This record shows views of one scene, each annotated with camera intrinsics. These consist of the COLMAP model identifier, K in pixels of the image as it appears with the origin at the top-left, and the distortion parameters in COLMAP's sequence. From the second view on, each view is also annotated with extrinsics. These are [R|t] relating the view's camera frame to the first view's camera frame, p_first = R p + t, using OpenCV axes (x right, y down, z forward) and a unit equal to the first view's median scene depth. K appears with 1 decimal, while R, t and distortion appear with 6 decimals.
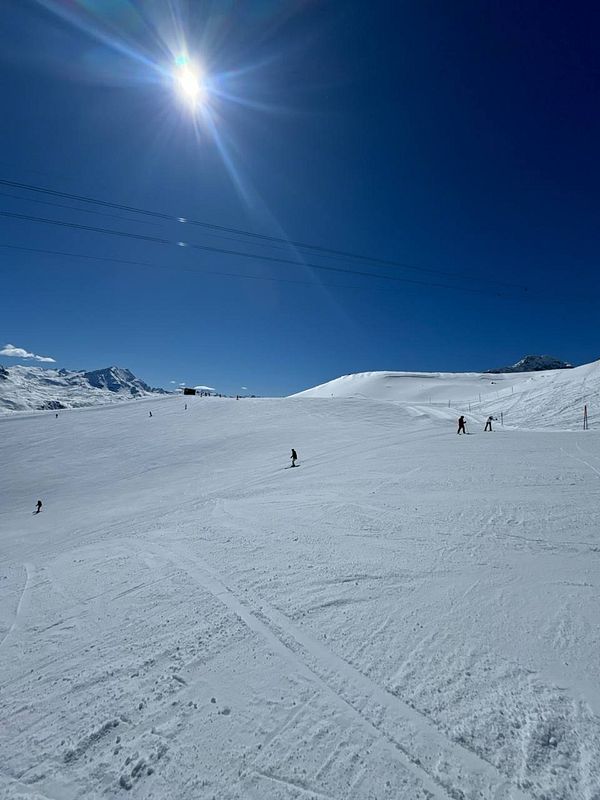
lens RADIAL K [[317.5, 0, 300.2], [0, 317.5, 398.8], [0, 0, 1]] dist [-0.003068, 0.000195]
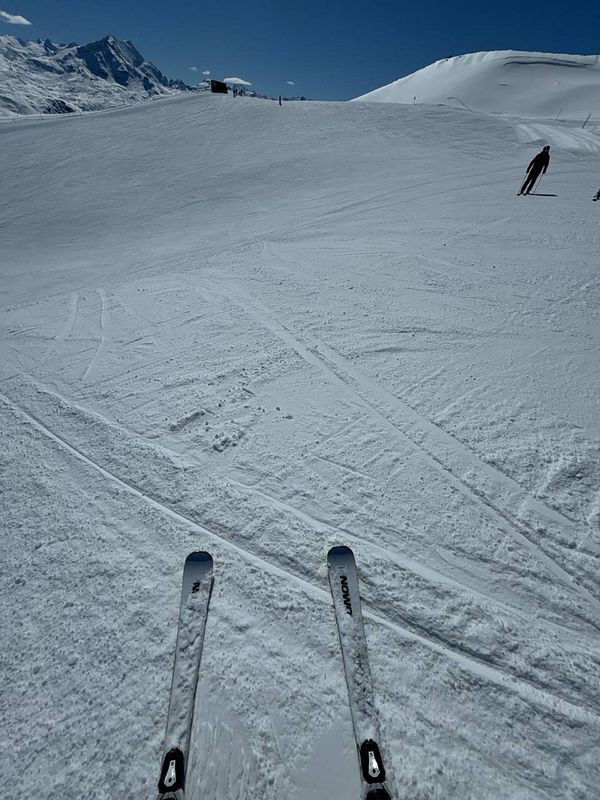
lens RADIAL K [[317.5, 0, 299.3], [0, 317.5, 399.4], [0, 0, 1]] dist [-0.003068, 0.000195]
pose [[0.987896, 0.121334, -0.096638, -0.043958], [-0.023247, 0.731780, 0.681144, 0.059337], [0.153364, -0.670653, 0.725743, 0.089008]]
